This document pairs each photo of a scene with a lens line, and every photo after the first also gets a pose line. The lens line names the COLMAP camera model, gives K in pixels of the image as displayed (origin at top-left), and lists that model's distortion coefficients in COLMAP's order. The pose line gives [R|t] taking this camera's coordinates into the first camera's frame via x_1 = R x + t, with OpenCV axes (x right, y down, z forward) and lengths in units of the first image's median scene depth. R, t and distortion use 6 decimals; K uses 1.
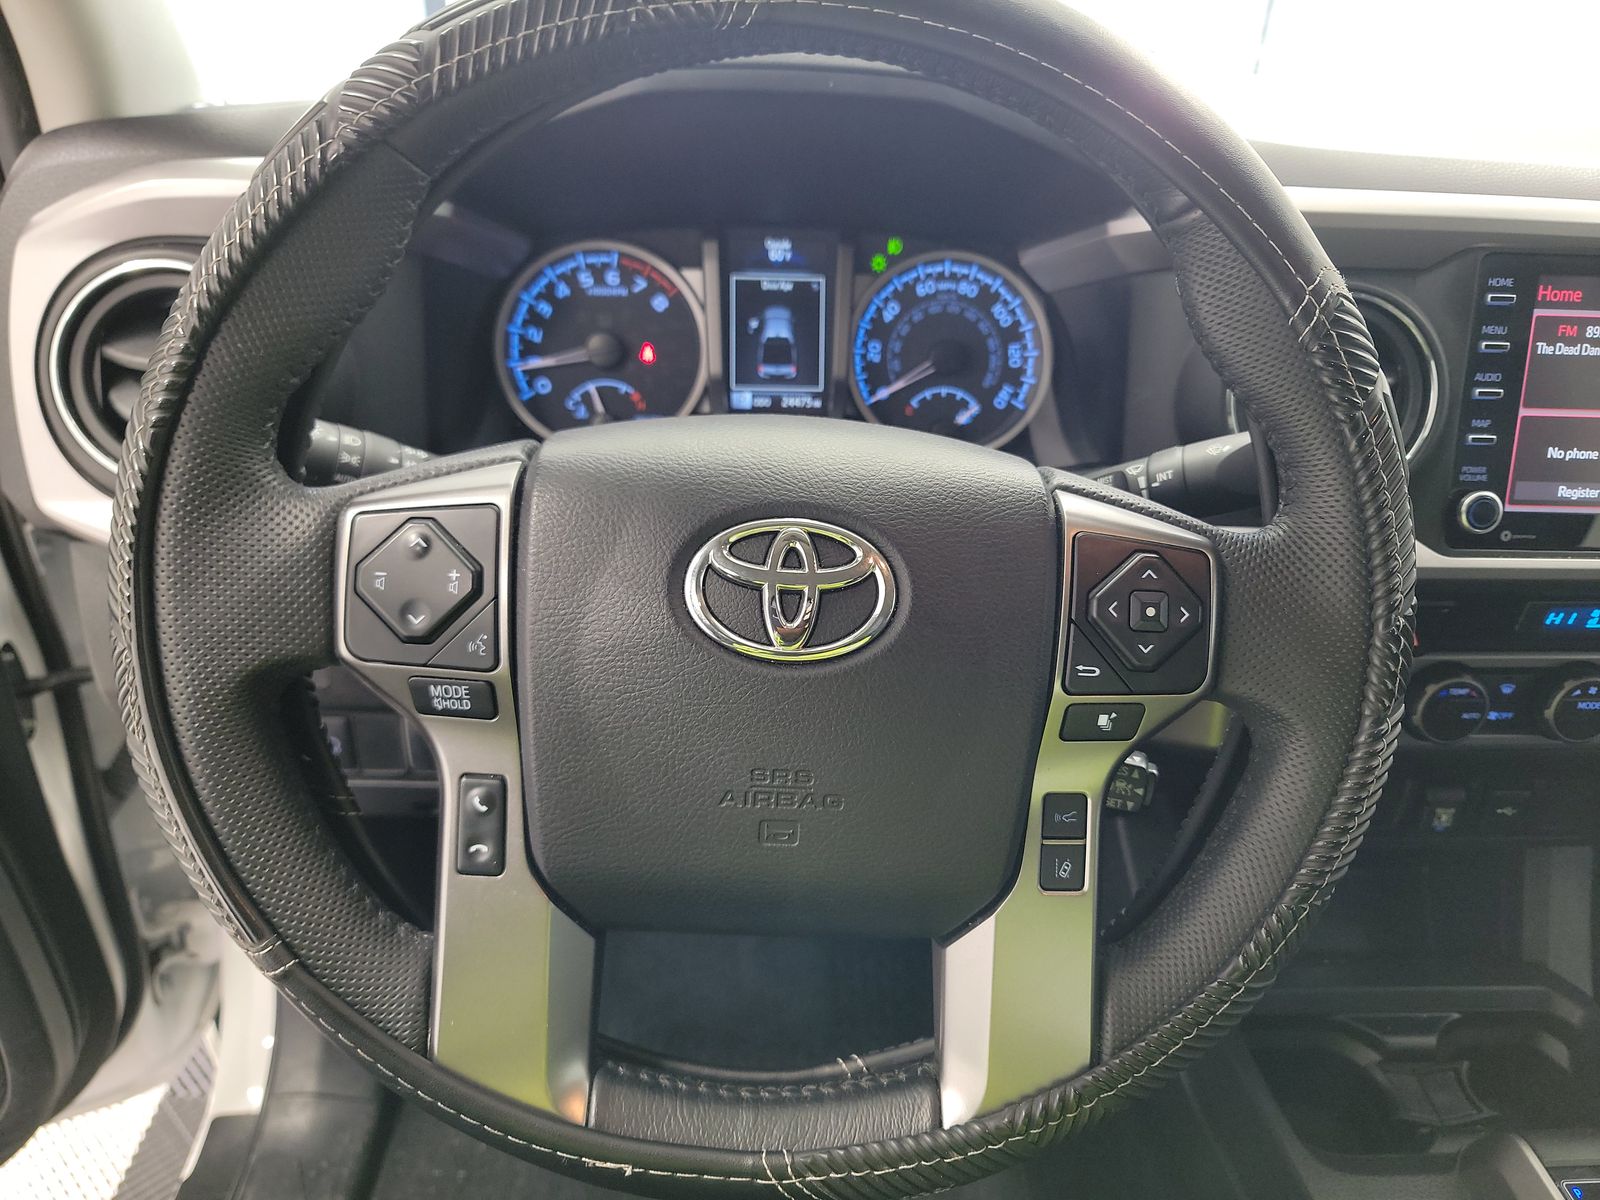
lens RADIAL K [[1135.5, 0, 811.4], [0, 1135.5, 591.2], [0, 0, 1]] dist [0.040446, -0.014559]
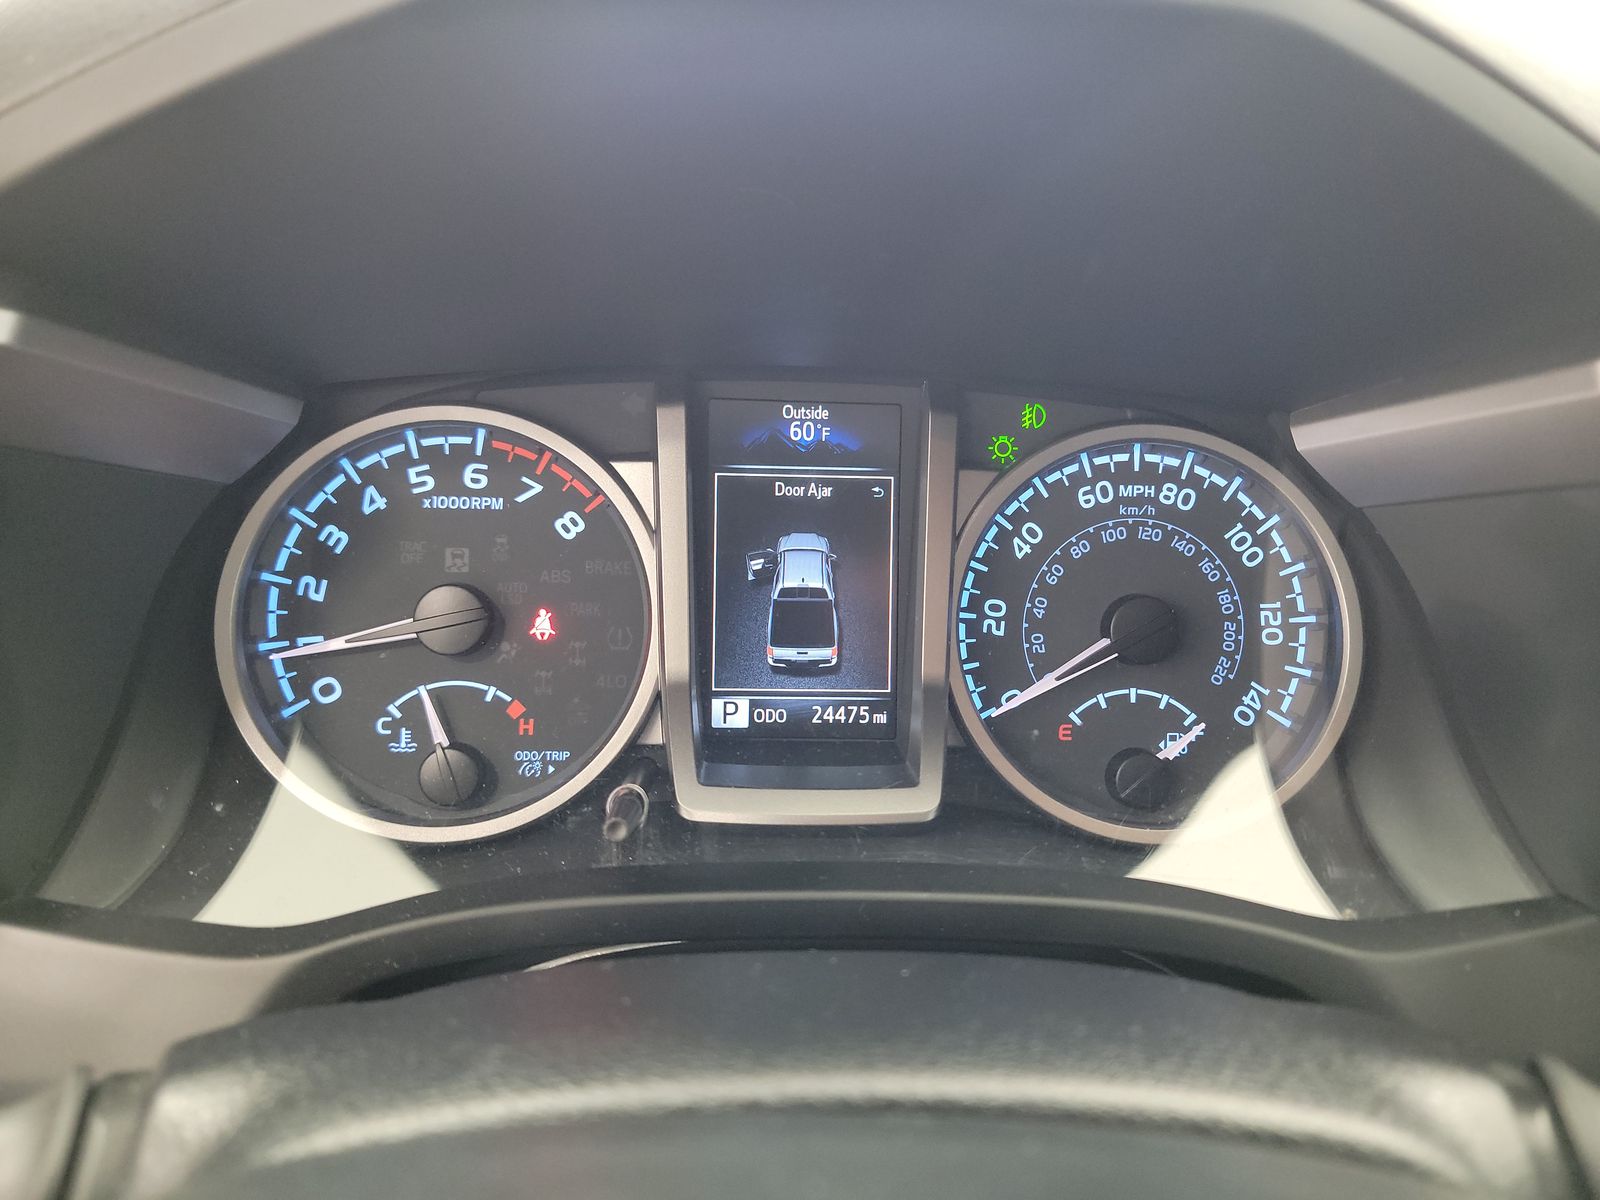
lens RADIAL K [[1135.5, 0, 817.0], [0, 1135.5, 604.2], [0, 0, 1]] dist [0.040446, -0.014559]
pose [[0.999989, -0.000101, -0.004680, -0.021436], [-0.000520, 0.991204, -0.132341, -0.152250], [0.004652, 0.132342, 0.991193, 0.508481]]
